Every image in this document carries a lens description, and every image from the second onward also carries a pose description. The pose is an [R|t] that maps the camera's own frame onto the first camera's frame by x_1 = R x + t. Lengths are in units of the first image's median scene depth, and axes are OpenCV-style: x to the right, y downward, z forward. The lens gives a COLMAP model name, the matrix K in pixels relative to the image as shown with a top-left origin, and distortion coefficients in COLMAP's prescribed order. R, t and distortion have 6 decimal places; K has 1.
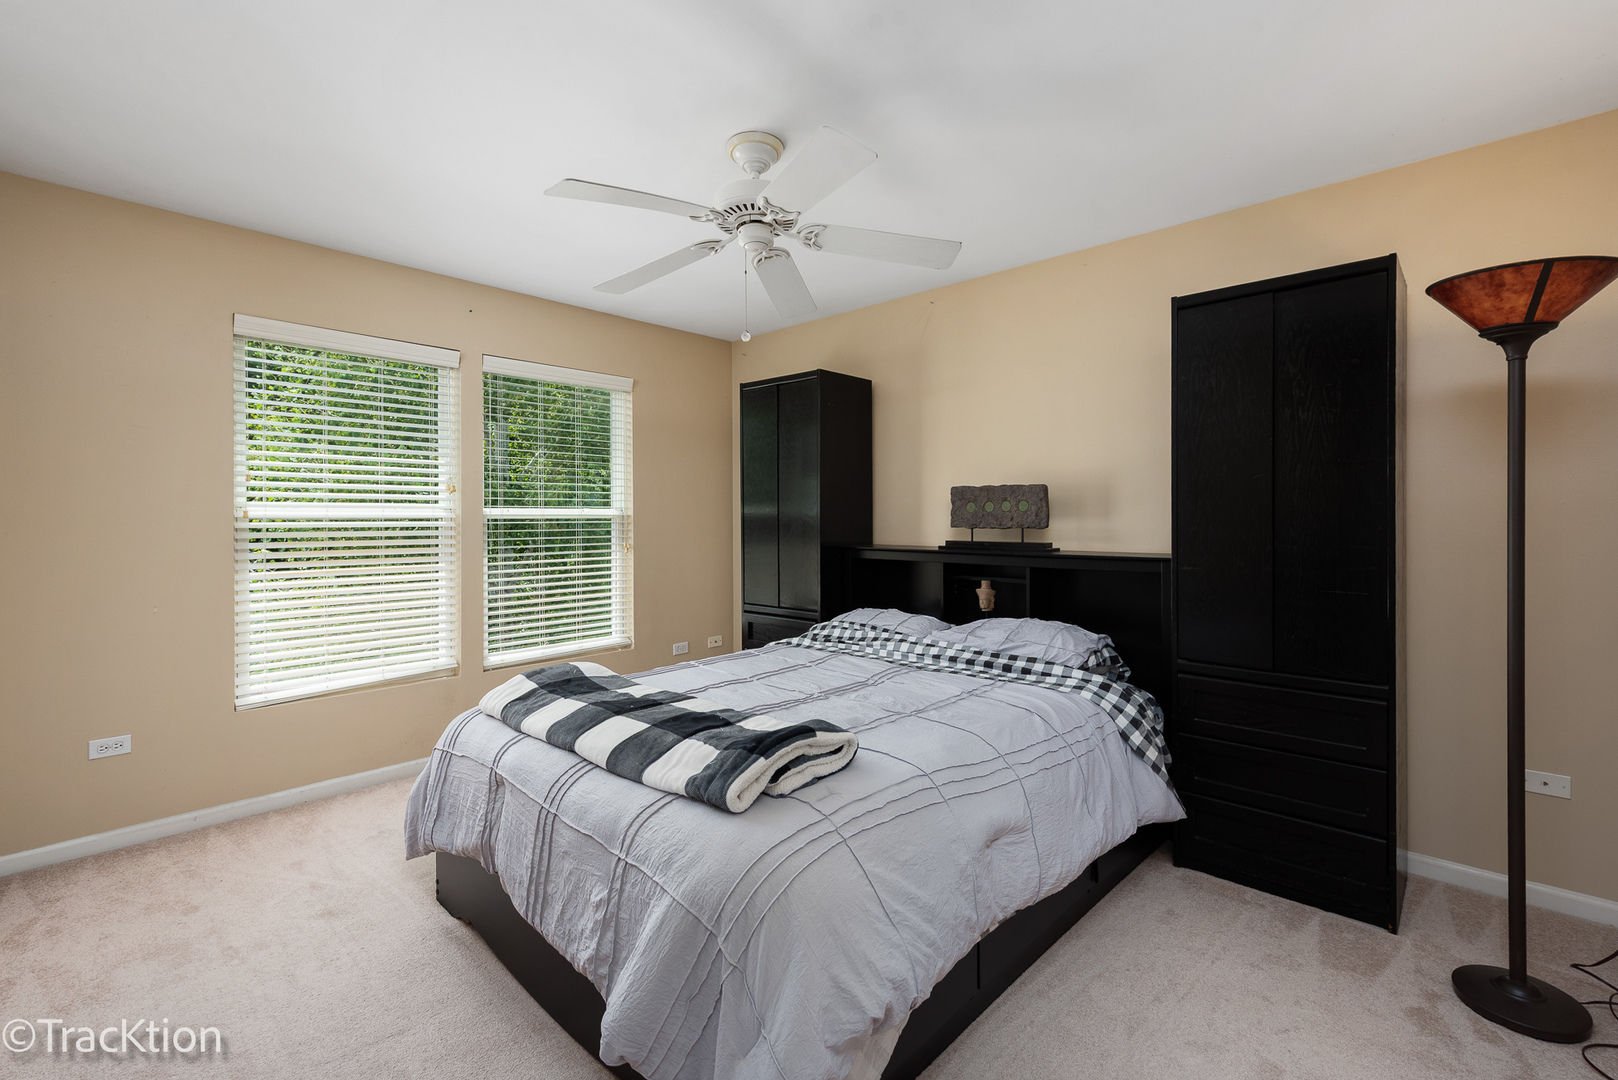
lens RADIAL K [[707.8, 0, 810.2], [0, 707.8, 530.2], [0, 0, 1]] dist [0.013014, -0.004863]
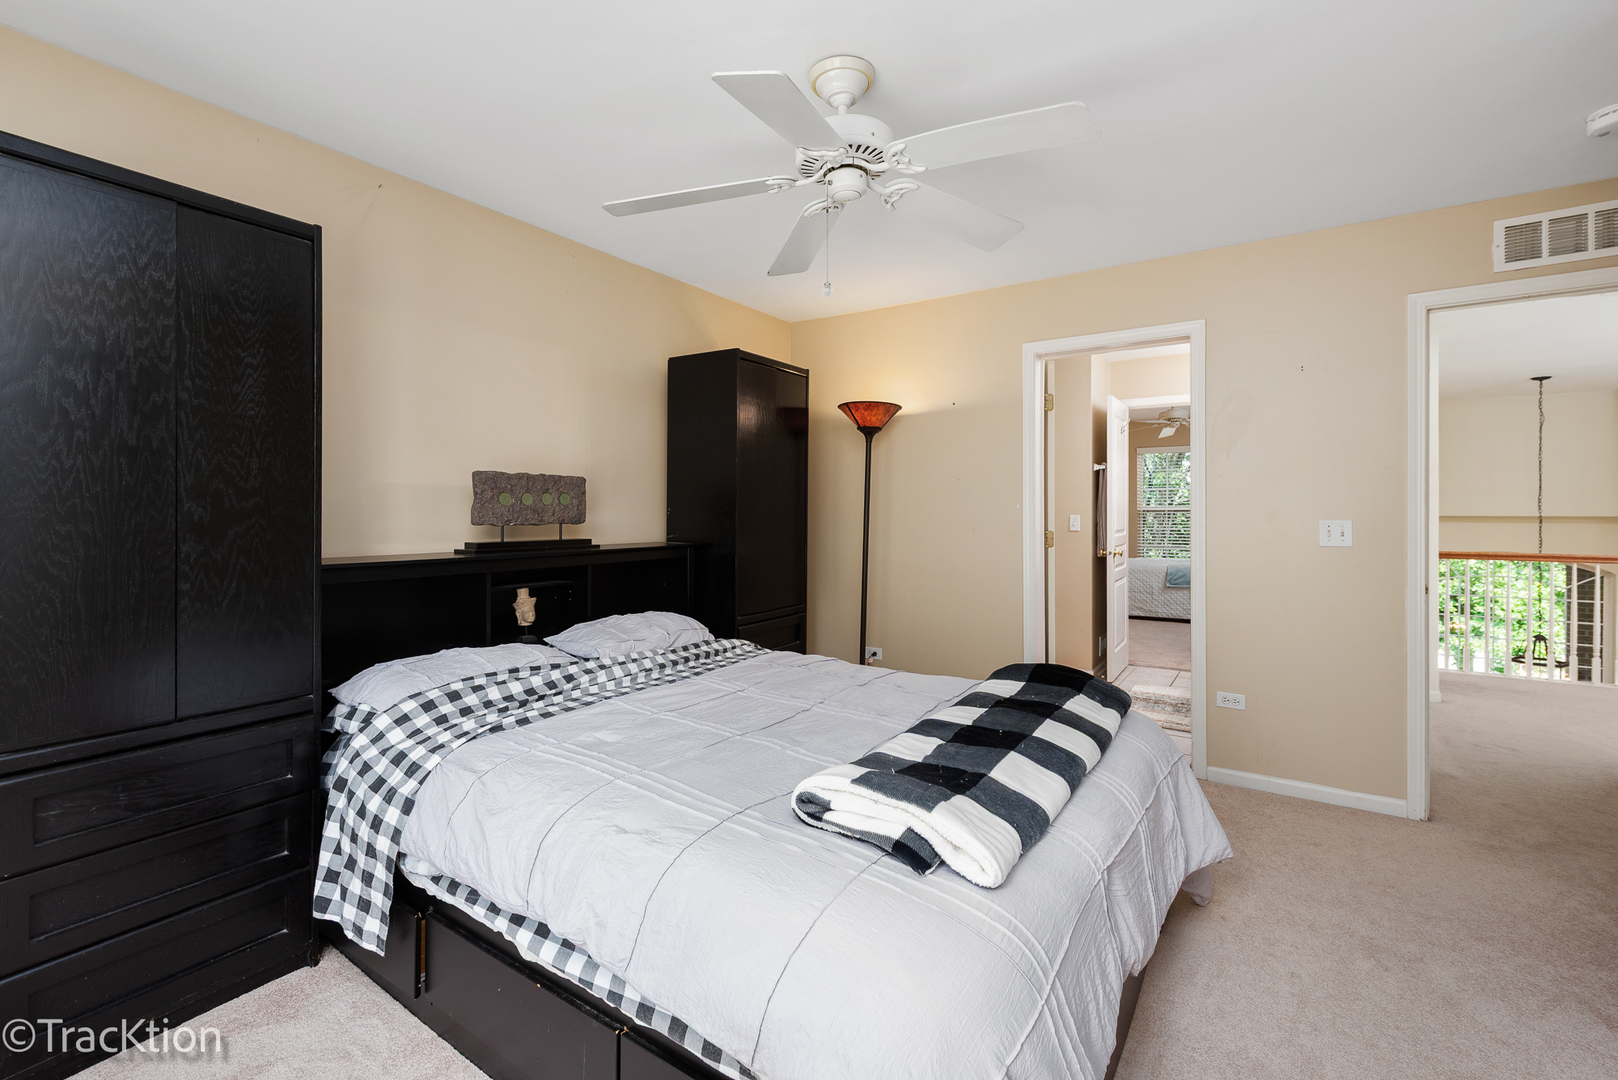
lens RADIAL K [[707.8, 0, 809.2], [0, 707.8, 524.2], [0, 0, 1]] dist [0.013014, -0.004863]
pose [[-0.176027, -0.008588, 0.984348, -0.643010], [0.023756, 0.999634, 0.012969, -0.006730], [-0.984099, 0.025667, -0.175759, 0.846396]]
